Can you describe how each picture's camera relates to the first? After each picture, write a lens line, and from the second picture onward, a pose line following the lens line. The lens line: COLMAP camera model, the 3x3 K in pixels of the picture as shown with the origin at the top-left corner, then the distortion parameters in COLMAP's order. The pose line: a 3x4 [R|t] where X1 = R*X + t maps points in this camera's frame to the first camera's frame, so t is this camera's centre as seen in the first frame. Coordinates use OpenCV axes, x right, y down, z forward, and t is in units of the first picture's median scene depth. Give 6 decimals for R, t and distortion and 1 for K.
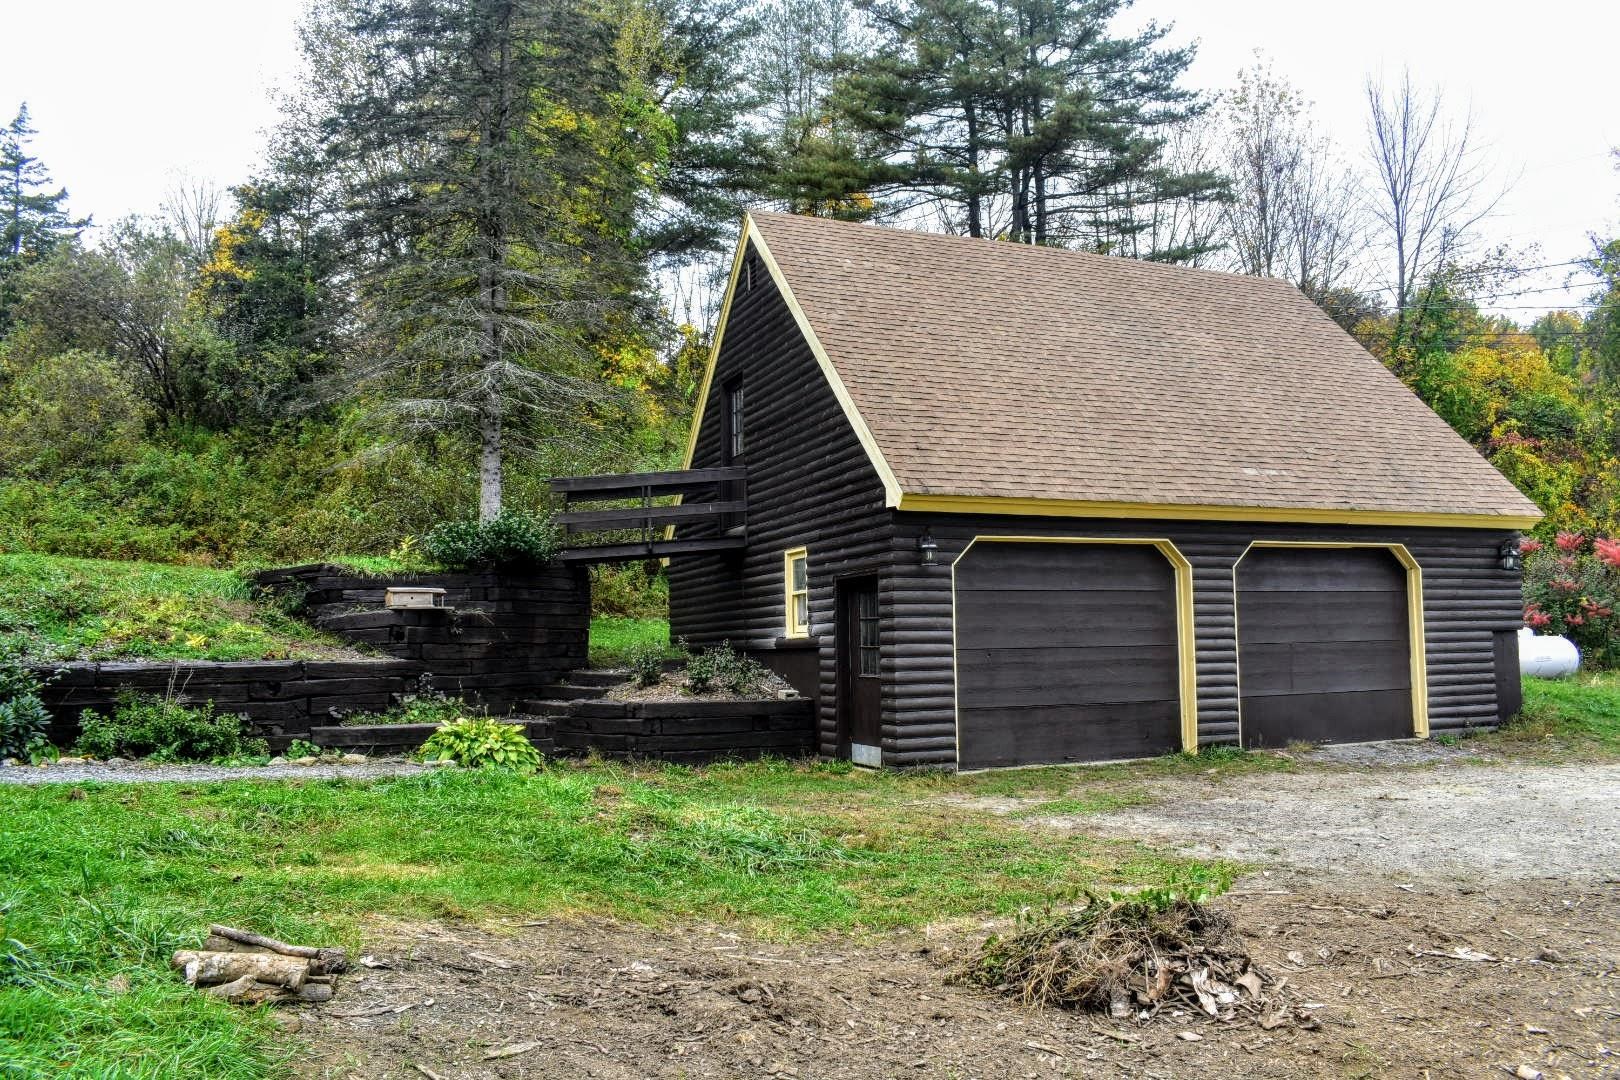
lens RADIAL K [[1280.5, 0, 853.5], [0, 1280.5, 534.3], [0, 0, 1]] dist [-0.094291, 0.018894]
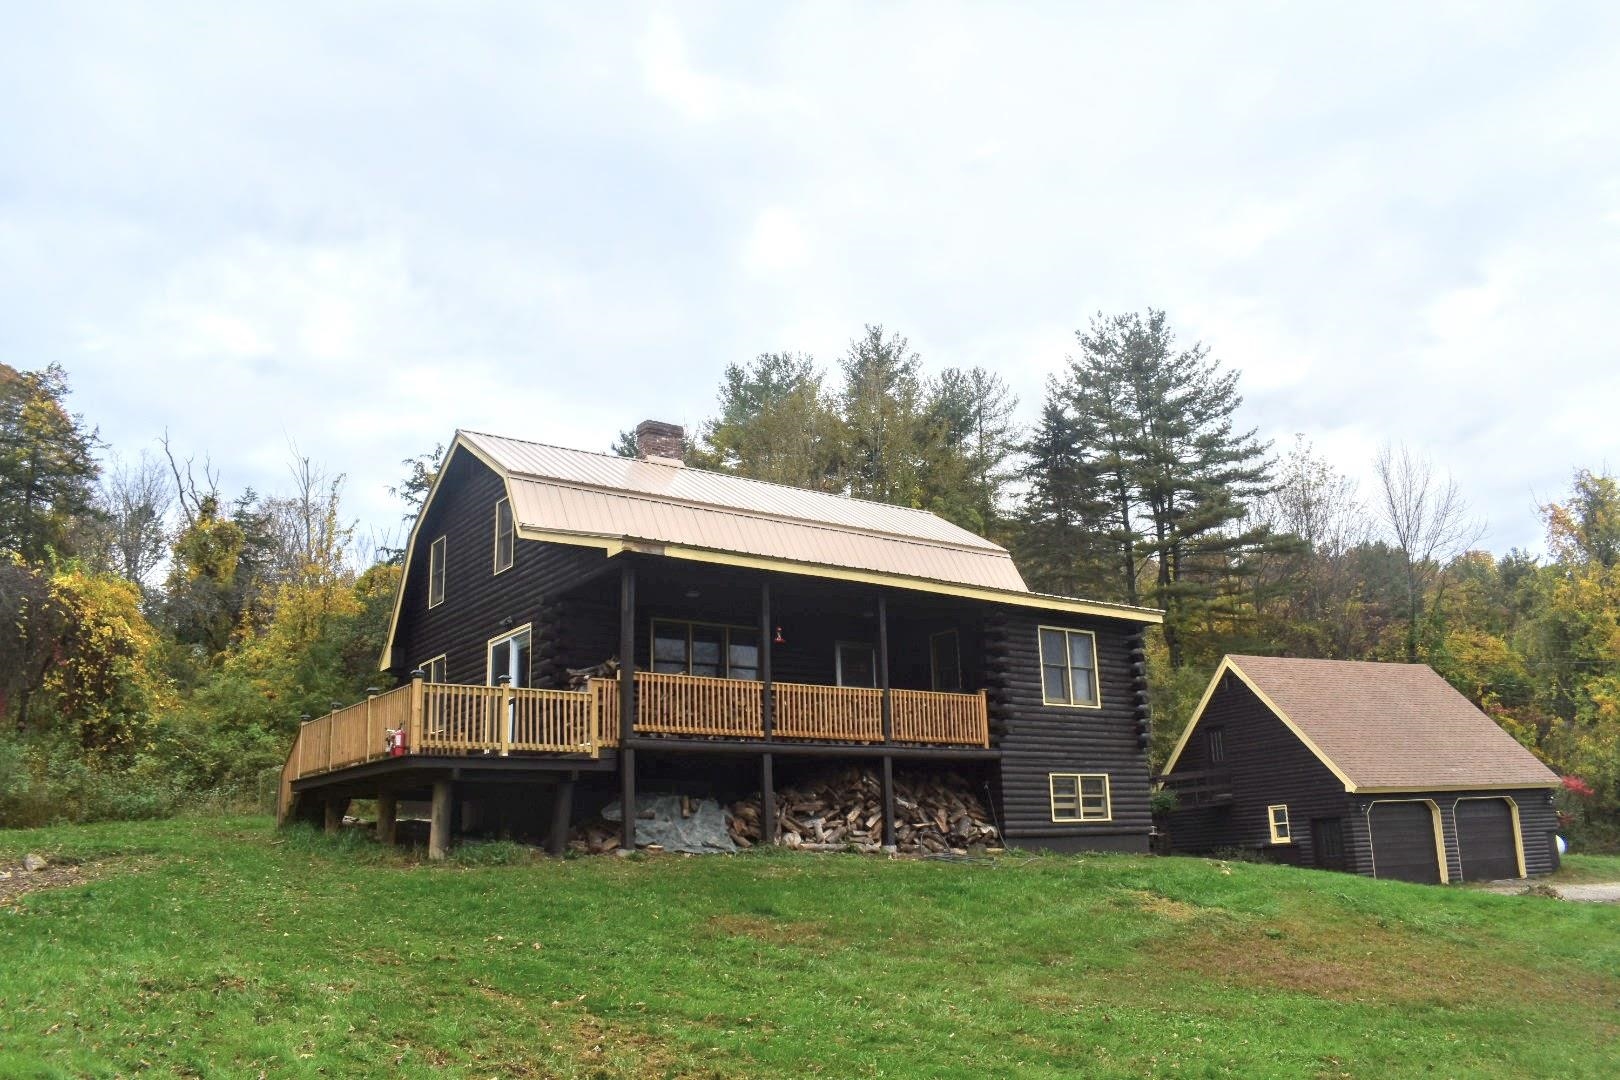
lens RADIAL K [[1280.5, 0, 853.5], [0, 1280.5, 534.3], [0, 0, 1]] dist [-0.094291, 0.018894]
pose [[0.997853, 0.001308, 0.065474, -0.975662], [0.009414, 0.986552, -0.163177, -0.110093], [-0.064806, 0.163443, 0.984422, -1.349066]]
